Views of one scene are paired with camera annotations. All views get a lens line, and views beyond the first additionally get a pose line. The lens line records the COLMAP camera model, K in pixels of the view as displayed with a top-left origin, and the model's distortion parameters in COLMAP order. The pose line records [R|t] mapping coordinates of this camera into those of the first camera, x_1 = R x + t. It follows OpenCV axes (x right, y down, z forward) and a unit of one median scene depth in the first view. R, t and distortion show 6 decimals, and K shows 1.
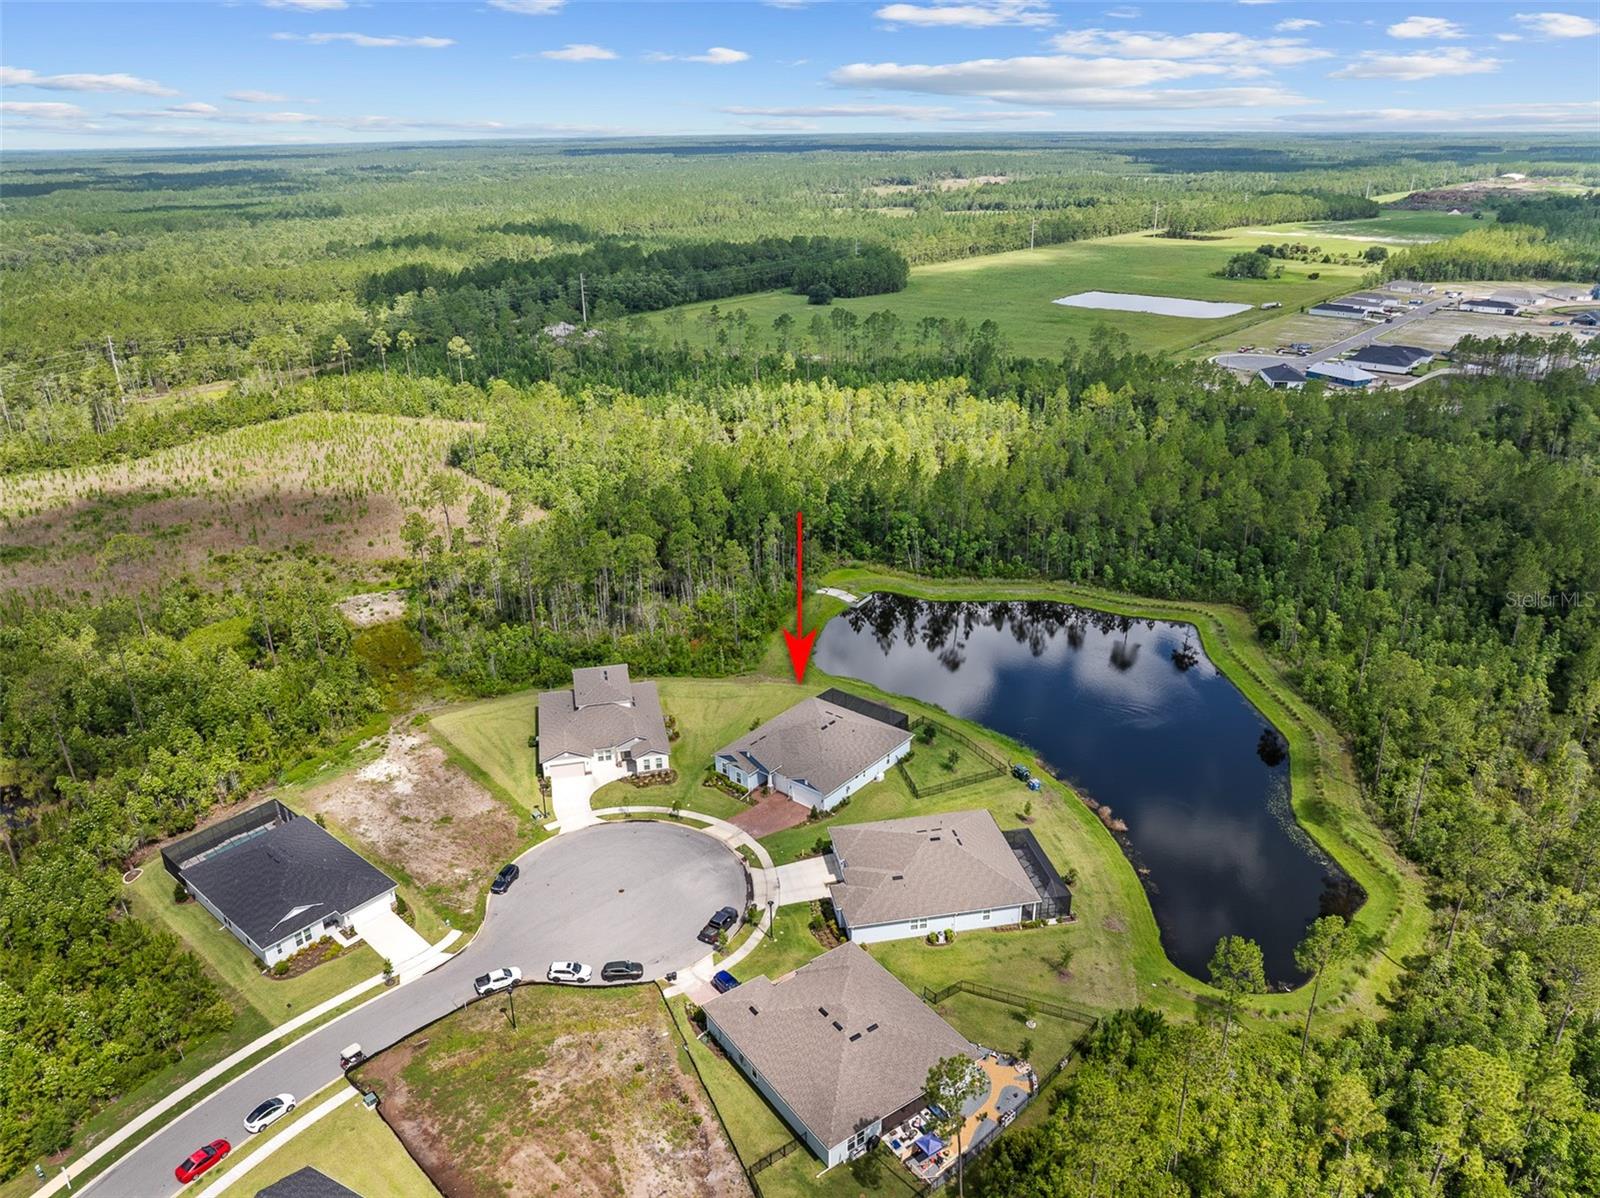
lens RADIAL K [[1120.2, 0, 800.0], [0, 1120.2, 599.0], [0, 0, 1]] dist [-0.033275, -0.000026]
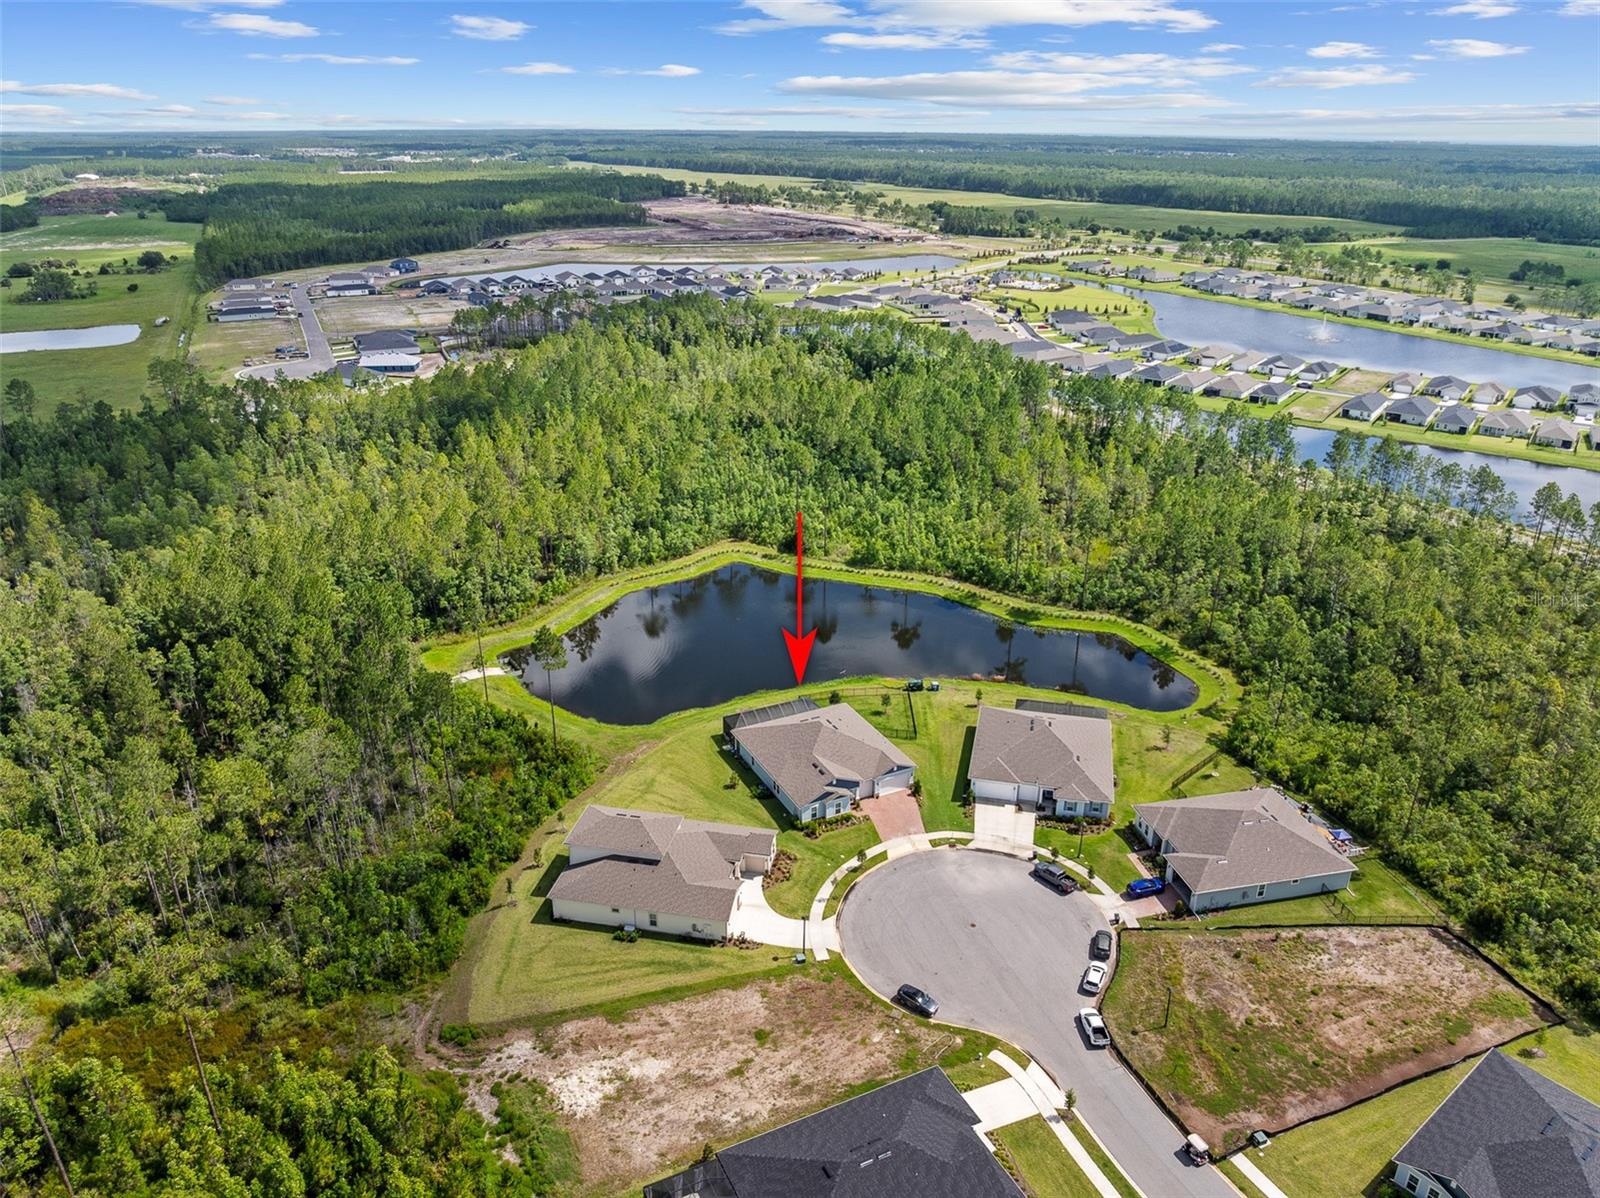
lens RADIAL K [[1120.2, 0, 800.0], [0, 1120.2, 599.0], [0, 0, 1]] dist [-0.033275, -0.000026]
pose [[0.404189, -0.347518, 0.846086, -0.869865], [0.347978, 0.913880, 0.209129, -0.228866], [-0.845897, 0.209892, 0.490309, 0.559781]]
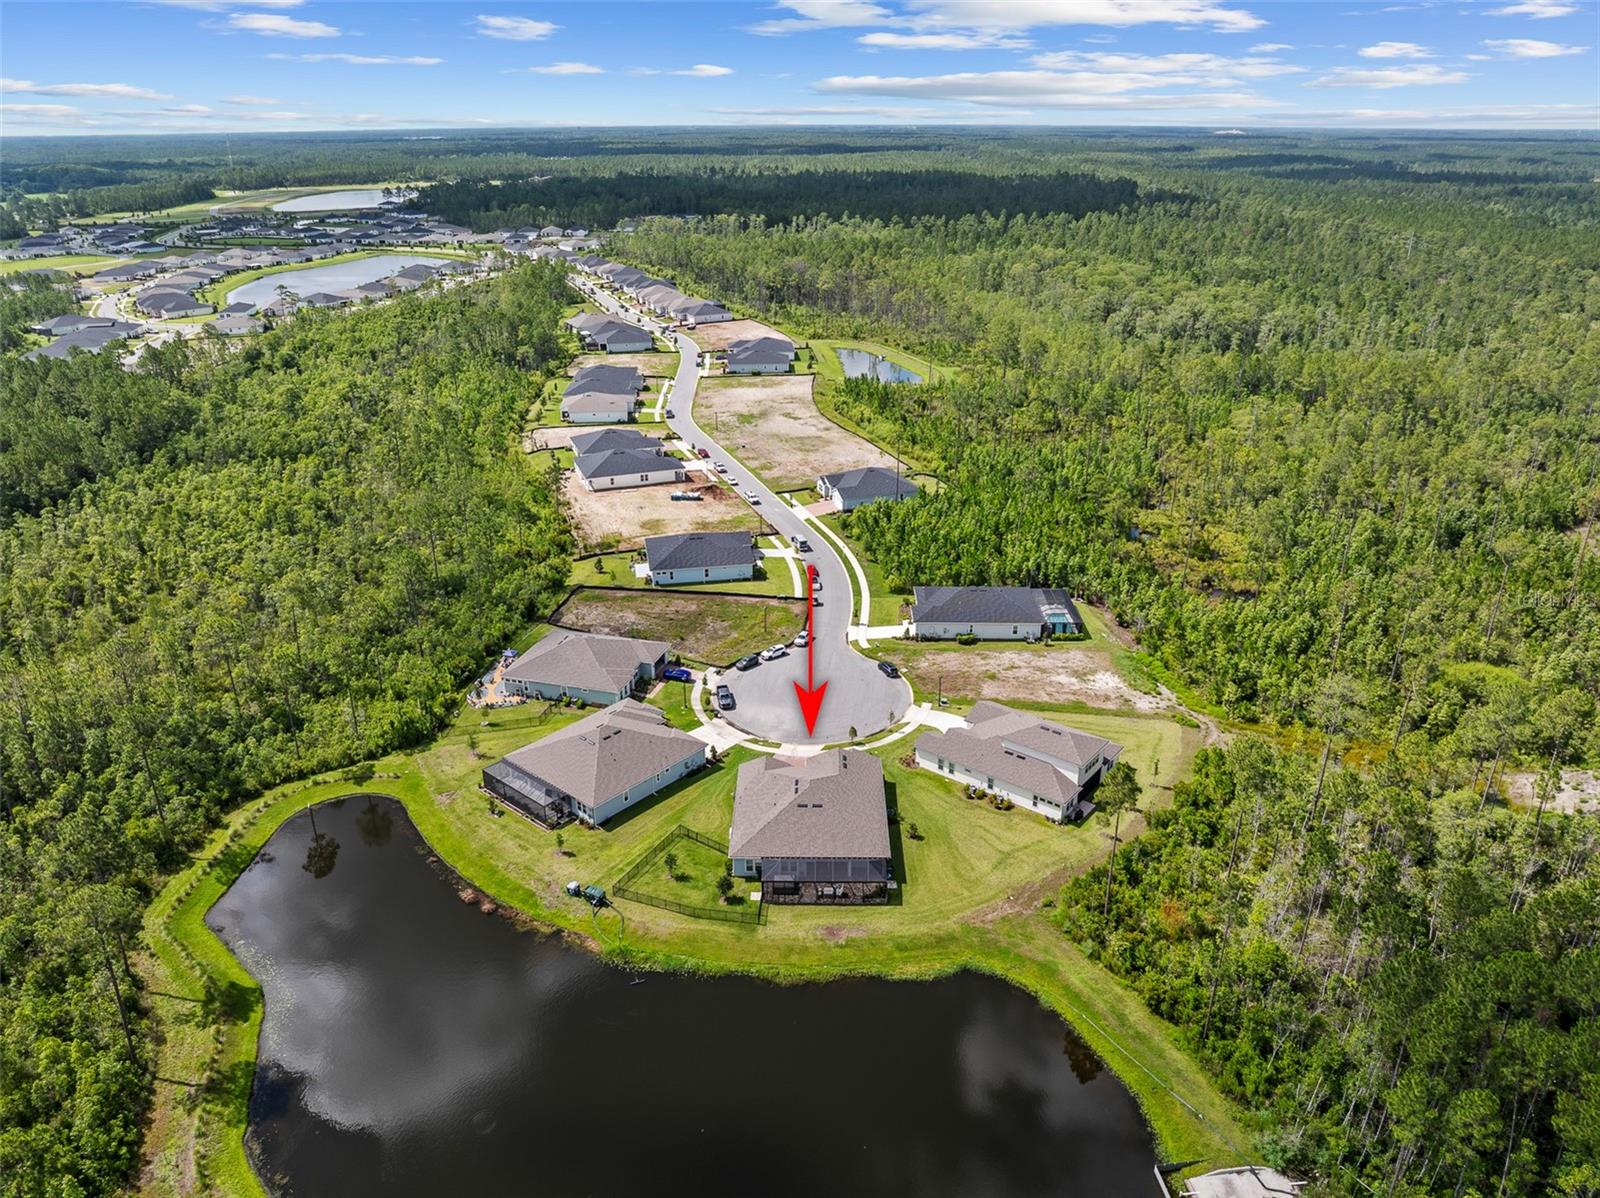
lens RADIAL K [[1120.2, 0, 800.0], [0, 1120.2, 599.0], [0, 0, 1]] dist [-0.033275, -0.000026]
pose [[-0.782108, 0.256589, -0.567863, 0.535932], [-0.231803, 0.726095, 0.647344, -0.625815], [0.578424, 0.637925, -0.508407, 1.489103]]
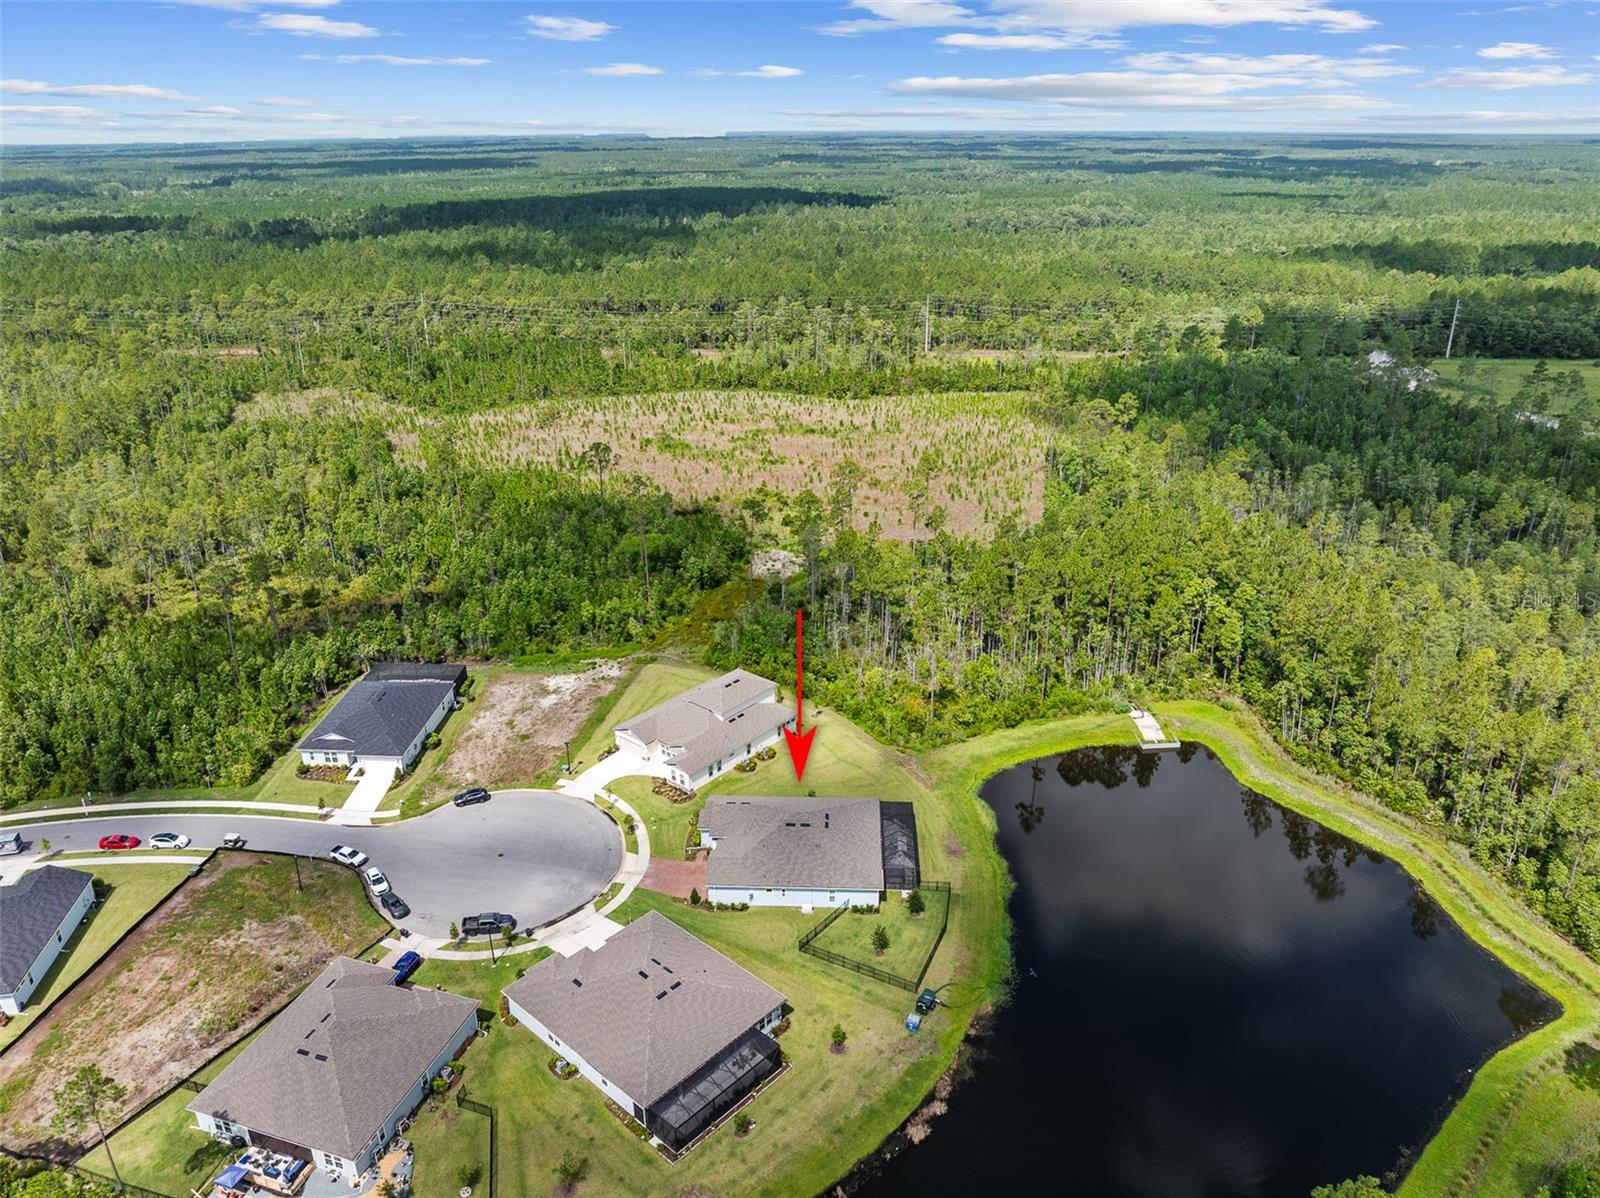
lens RADIAL K [[1104.1, 0, 799.1], [0, 1104.1, 652.7], [0, 0, 1]] dist [-0.028856, 0.002287]
pose [[0.599364, 0.351898, -0.718979, 0.644303], [-0.309332, 0.930235, 0.197426, -0.195100], [0.738293, 0.104073, 0.666402, 0.463413]]
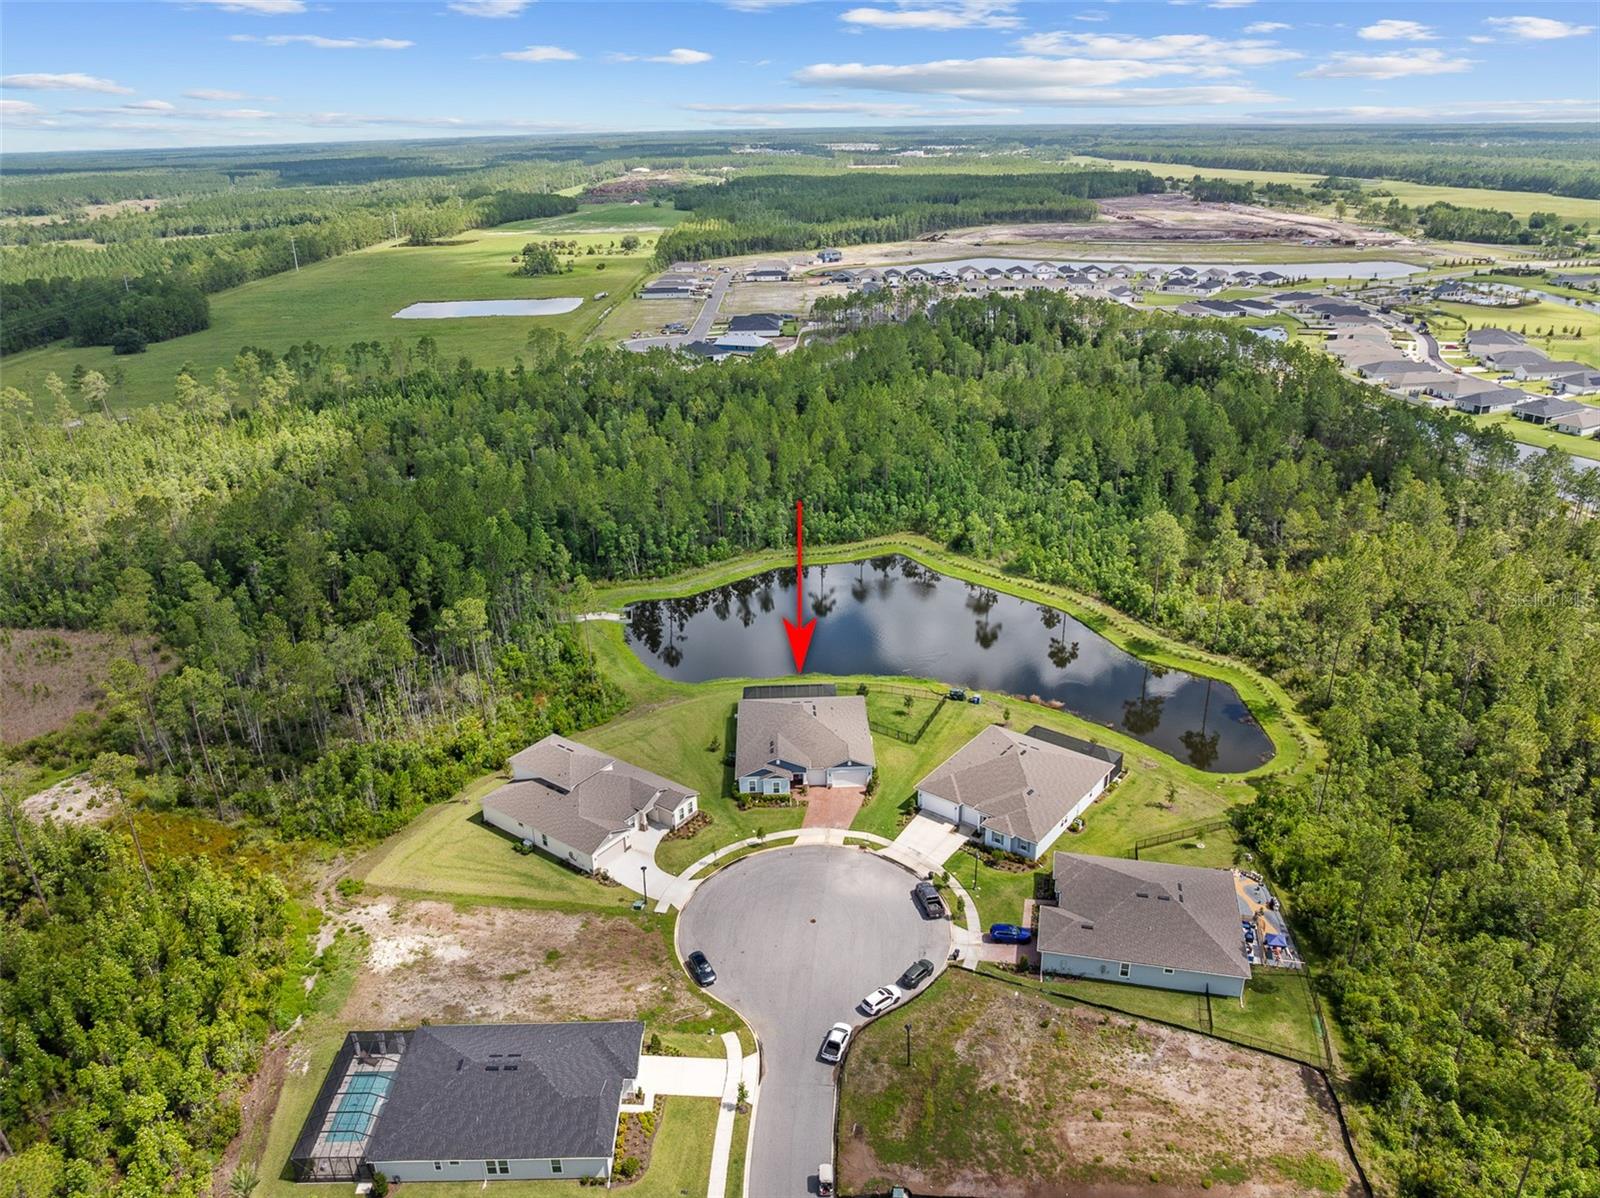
lens RADIAL K [[1120.2, 0, 800.0], [0, 1120.2, 599.0], [0, 0, 1]] dist [-0.033275, -0.000026]
pose [[0.753619, -0.262396, 0.602667, -0.628947], [0.267061, 0.960009, 0.084028, -0.081315], [-0.600614, 0.097624, 0.793557, 0.206117]]
